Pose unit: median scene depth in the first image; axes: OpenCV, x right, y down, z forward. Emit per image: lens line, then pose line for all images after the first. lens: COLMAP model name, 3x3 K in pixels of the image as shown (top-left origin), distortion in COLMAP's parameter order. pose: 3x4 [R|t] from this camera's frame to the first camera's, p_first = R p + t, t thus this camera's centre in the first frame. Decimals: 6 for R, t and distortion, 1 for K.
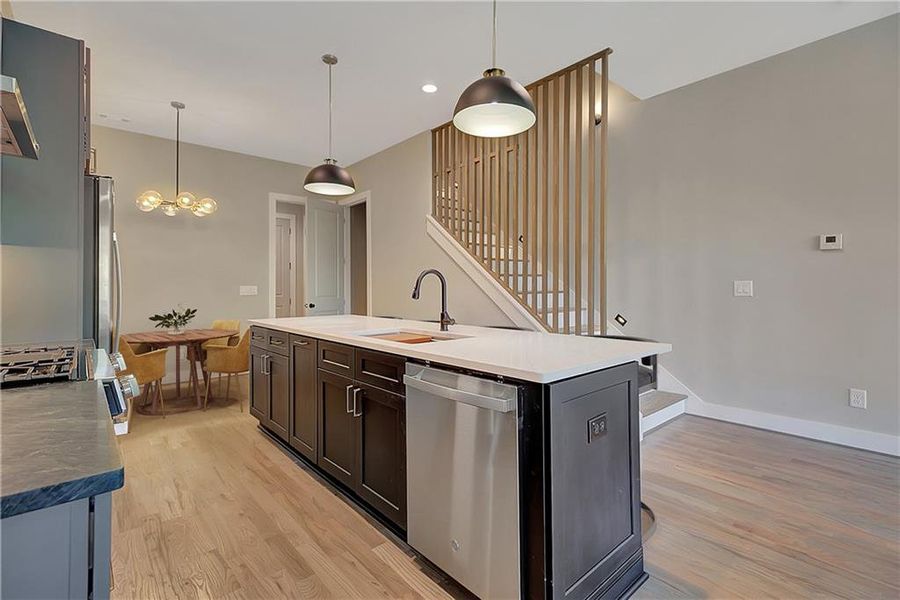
lens RADIAL K [[410.5, 0, 460.1], [0, 410.5, 288.4], [0, 0, 1]] dist [0.002088, 0.000258]
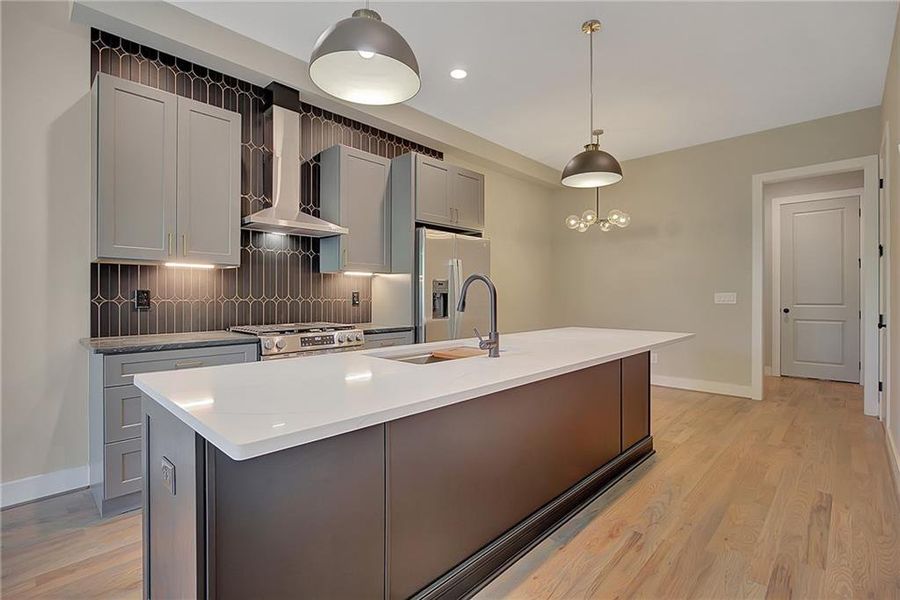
lens RADIAL K [[418.3, 0, 451.2], [0, 418.3, 295.5], [0, 0, 1]] dist [-0.000344, -0.000292]
pose [[0.090767, 0.001689, -0.995871, 0.419109], [0.005170, 0.999984, 0.002167, -0.008591], [0.995859, -0.005345, 0.090757, 0.493878]]
